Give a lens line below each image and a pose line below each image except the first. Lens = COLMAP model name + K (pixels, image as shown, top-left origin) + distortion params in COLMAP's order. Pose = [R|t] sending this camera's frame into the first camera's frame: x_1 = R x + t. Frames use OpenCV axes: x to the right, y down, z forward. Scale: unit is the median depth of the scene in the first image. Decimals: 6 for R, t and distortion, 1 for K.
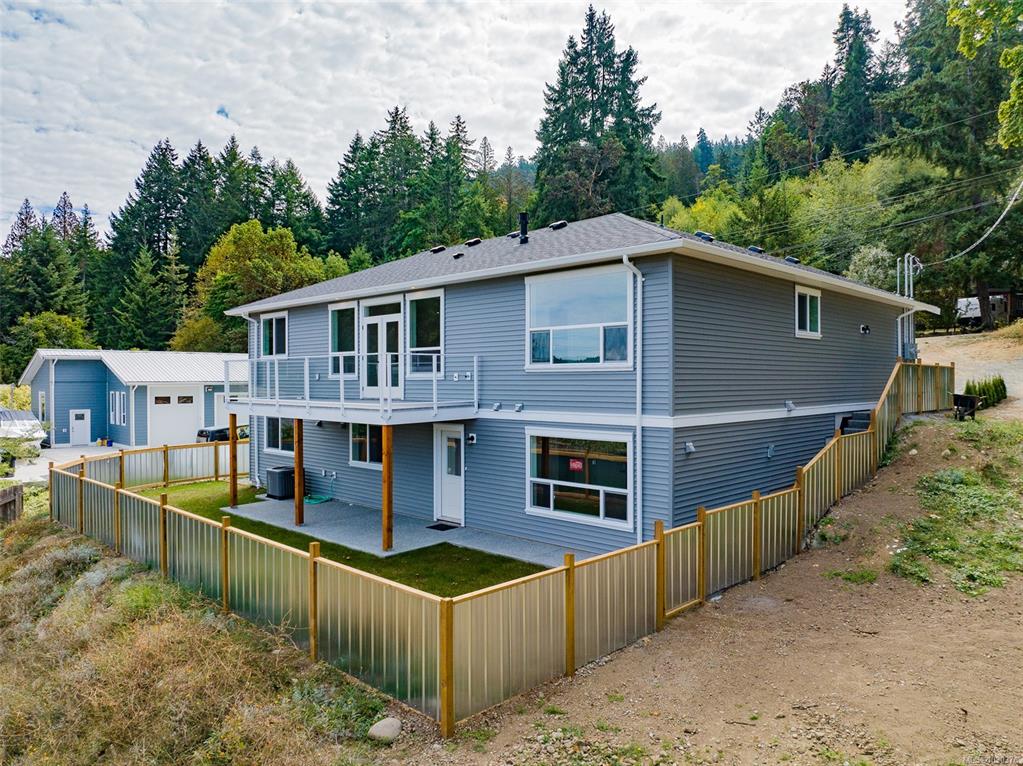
lens RADIAL K [[711.9, 0, 511.5], [0, 711.9, 383.0], [0, 0, 1]] dist [-0.003455, -0.000557]
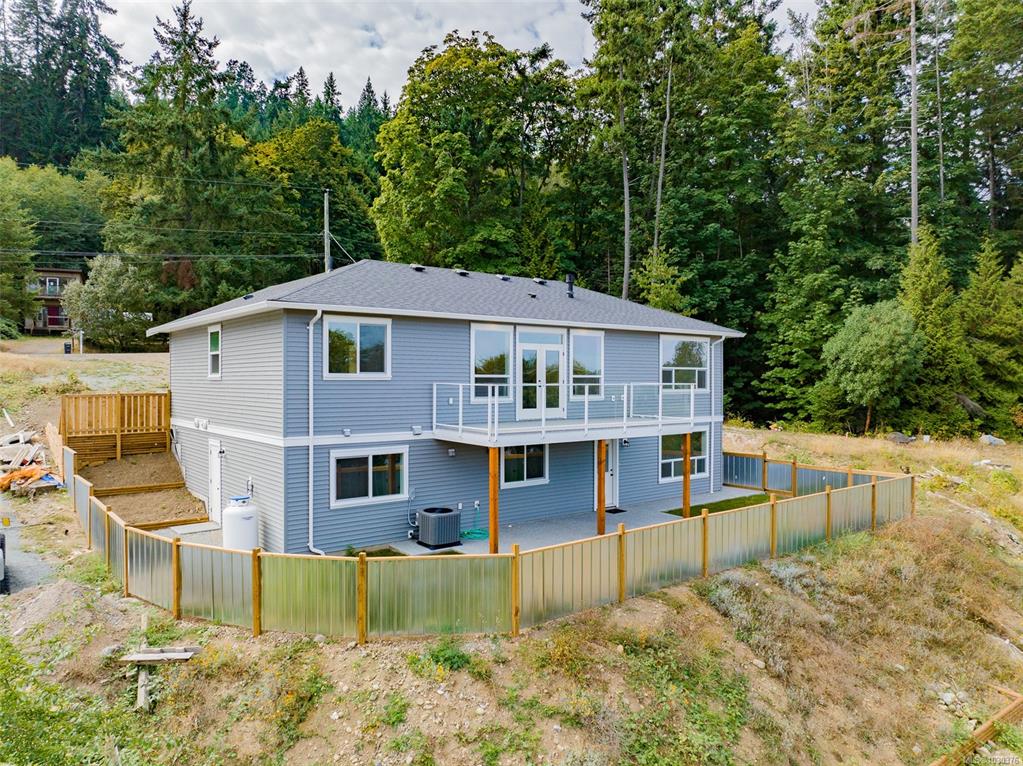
lens RADIAL K [[711.9, 0, 511.5], [0, 711.9, 383.0], [0, 0, 1]] dist [-0.003455, -0.000557]
pose [[0.121535, 0.007992, 0.992555, -1.257939], [0.011476, 0.999889, -0.009456, -0.023647], [-0.992521, 0.012540, 0.121430, 0.892601]]
